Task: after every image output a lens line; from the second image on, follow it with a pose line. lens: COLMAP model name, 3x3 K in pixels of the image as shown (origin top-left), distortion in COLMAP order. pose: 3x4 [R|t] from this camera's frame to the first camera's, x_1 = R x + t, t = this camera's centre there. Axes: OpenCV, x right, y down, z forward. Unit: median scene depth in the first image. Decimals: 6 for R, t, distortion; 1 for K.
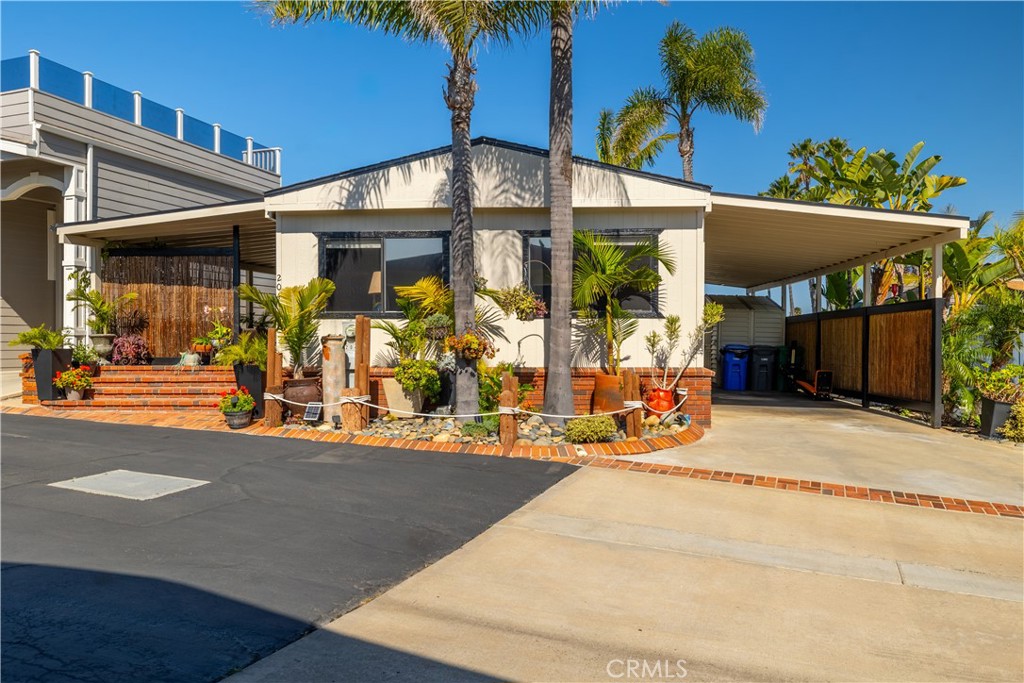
lens RADIAL K [[810.5, 0, 512.0], [0, 810.5, 341.5], [0, 0, 1]] dist [0.002019, -0.003426]
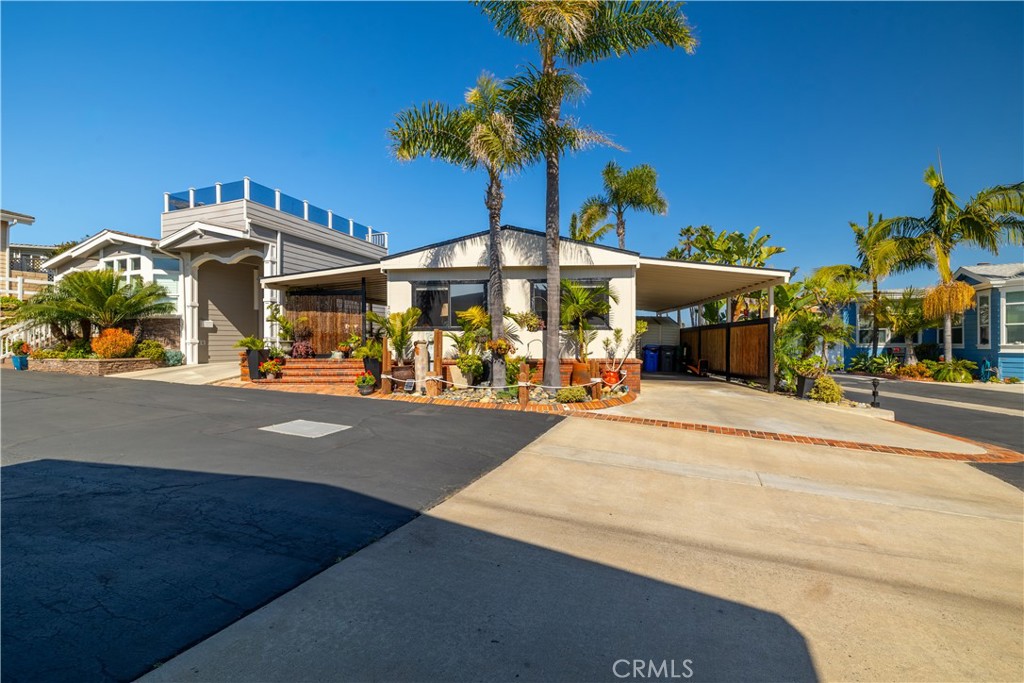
lens RADIAL K [[466.3, 0, 515.8], [0, 466.3, 341.3], [0, 0, 1]] dist [-0.000805, -0.000255]
pose [[0.999976, -0.005025, -0.004701, -0.012839], [0.005003, 0.999977, -0.004619, -0.000872], [0.004724, 0.004595, 0.999978, 0.008557]]
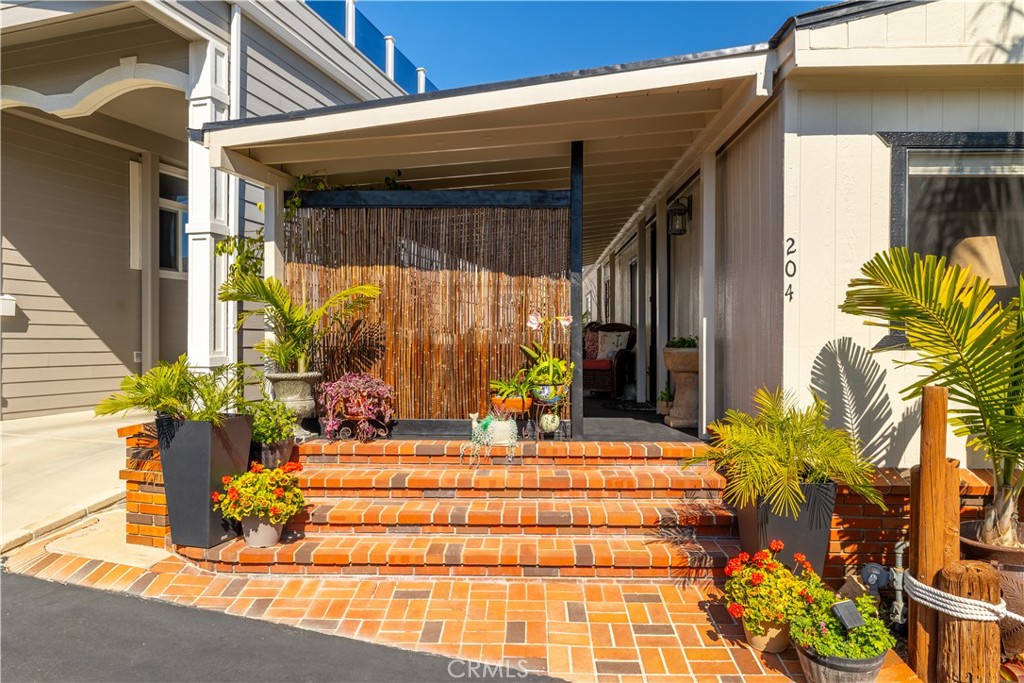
lens RADIAL K [[686.5, 0, 513.9], [0, 686.5, 345.3], [0, 0, 1]] dist [-0.001307, 0.001394]
pose [[0.999200, 0.004844, 0.039698, -0.433142], [-0.005242, 0.999937, 0.009925, -0.032059], [-0.039648, -0.010125, 0.999162, 0.659069]]
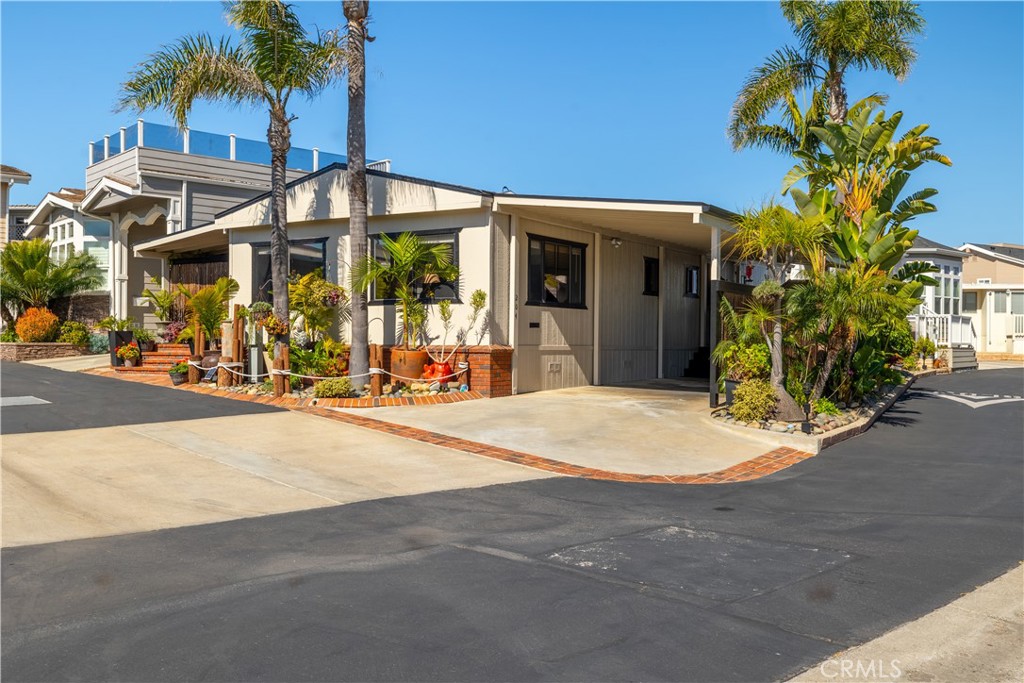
lens RADIAL K [[984.8, 0, 512.0], [0, 984.8, 341.5], [0, 0, 1]] dist [-0.003143, 0.012328]
pose [[0.880922, 0.004043, -0.473244, 0.889912], [-0.005095, 0.999987, -0.000941, 0.026327], [0.473233, 0.003240, 0.880931, -0.217072]]
